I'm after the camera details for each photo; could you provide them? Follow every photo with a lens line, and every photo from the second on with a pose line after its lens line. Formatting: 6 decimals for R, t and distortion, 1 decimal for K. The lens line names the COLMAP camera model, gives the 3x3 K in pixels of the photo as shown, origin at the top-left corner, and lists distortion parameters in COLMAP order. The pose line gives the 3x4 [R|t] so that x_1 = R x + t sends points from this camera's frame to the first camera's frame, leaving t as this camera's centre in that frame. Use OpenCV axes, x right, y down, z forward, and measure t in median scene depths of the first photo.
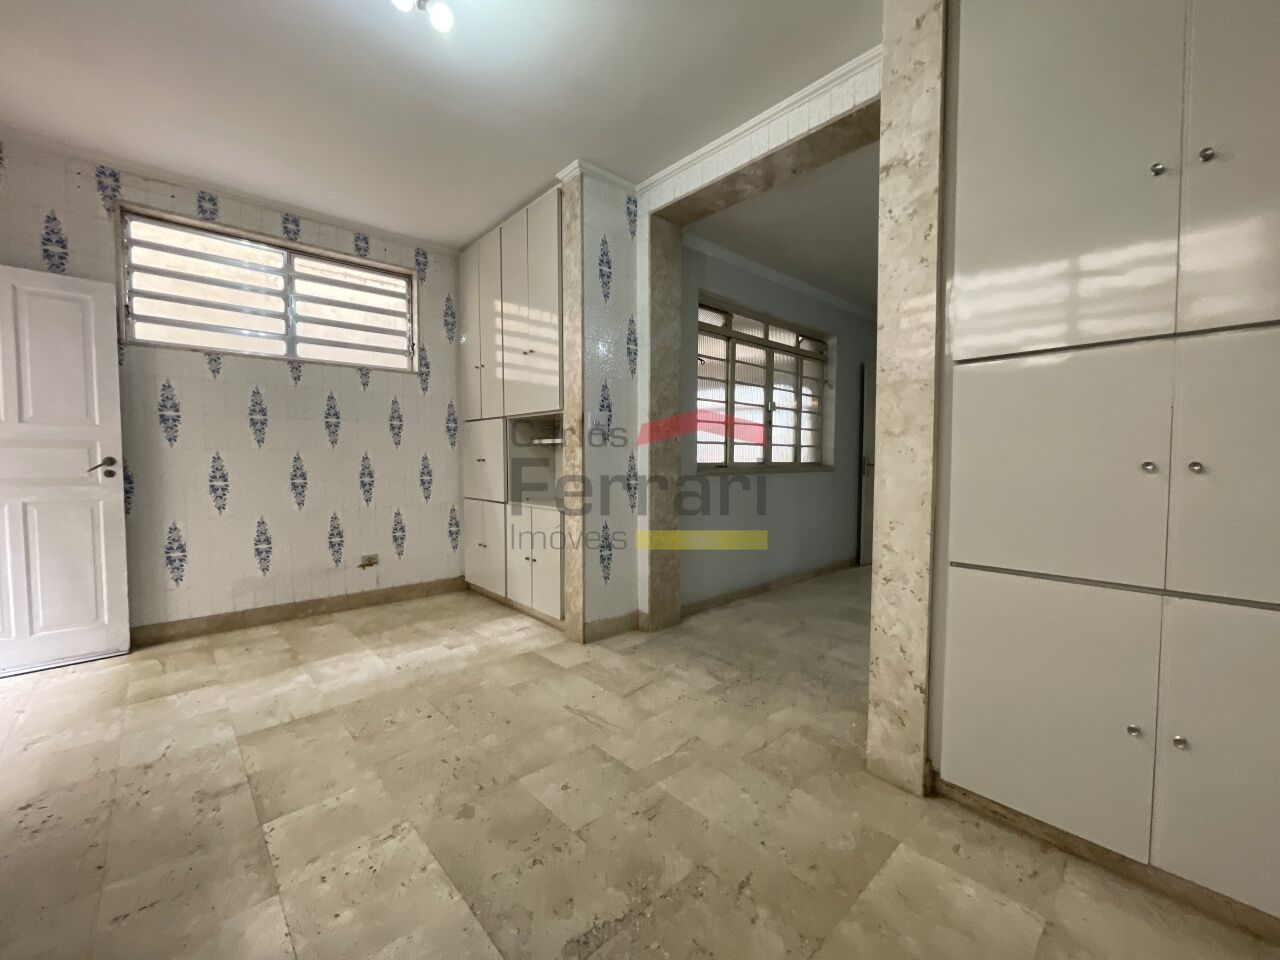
lens RADIAL K [[520.3, 0, 639.2], [0, 520.3, 481.0], [0, 0, 1]] dist [0.001983, 0.000888]
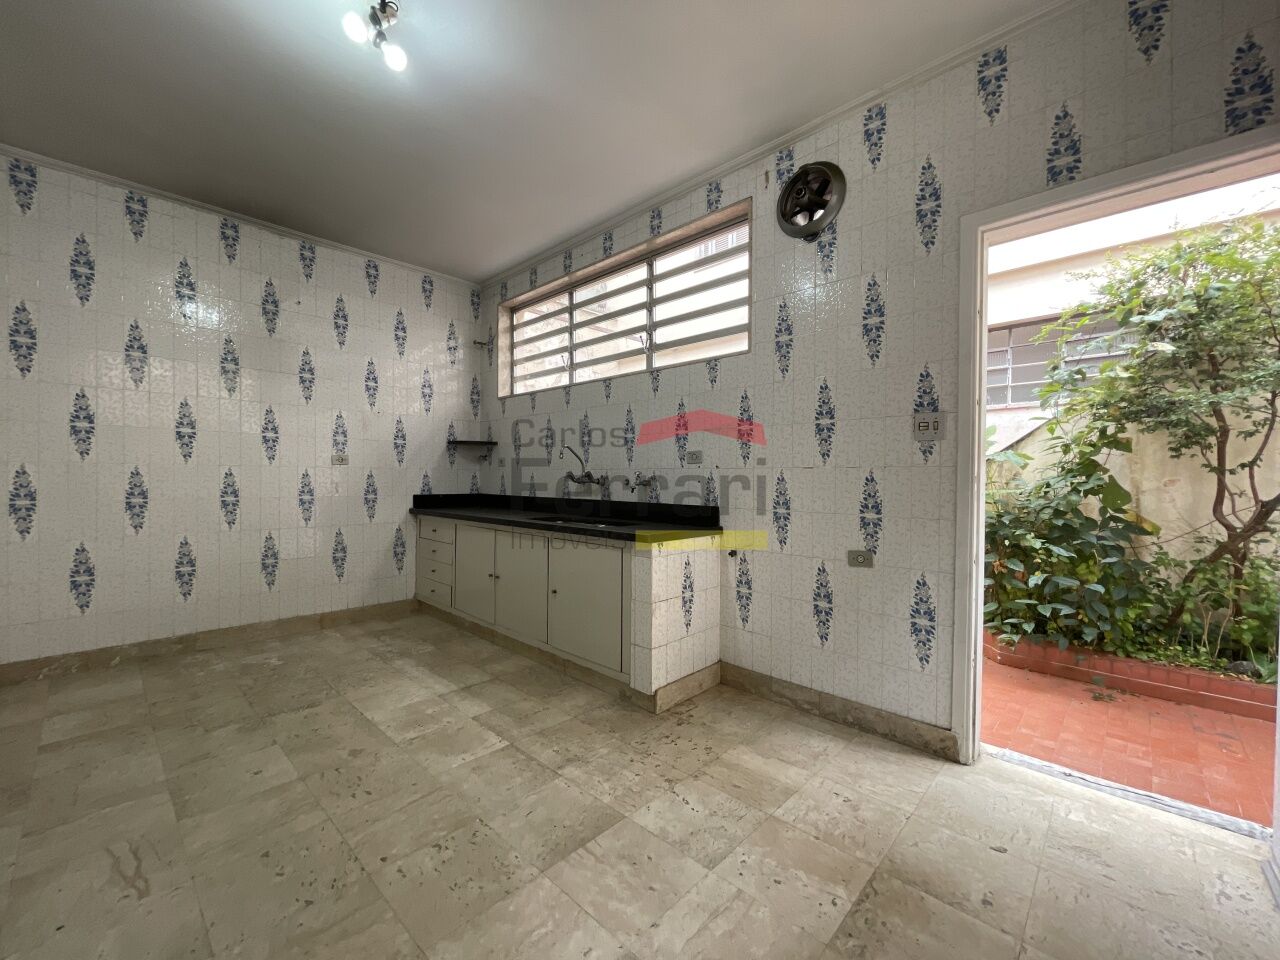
lens RADIAL K [[520.3, 0, 640.8], [0, 520.3, 480.1], [0, 0, 1]] dist [0.001983, 0.000888]
pose [[-0.997603, -0.007765, -0.068759, -0.838252], [-0.010851, 0.998945, 0.044616, -0.086638], [0.068340, 0.045255, -0.996635, 2.047540]]
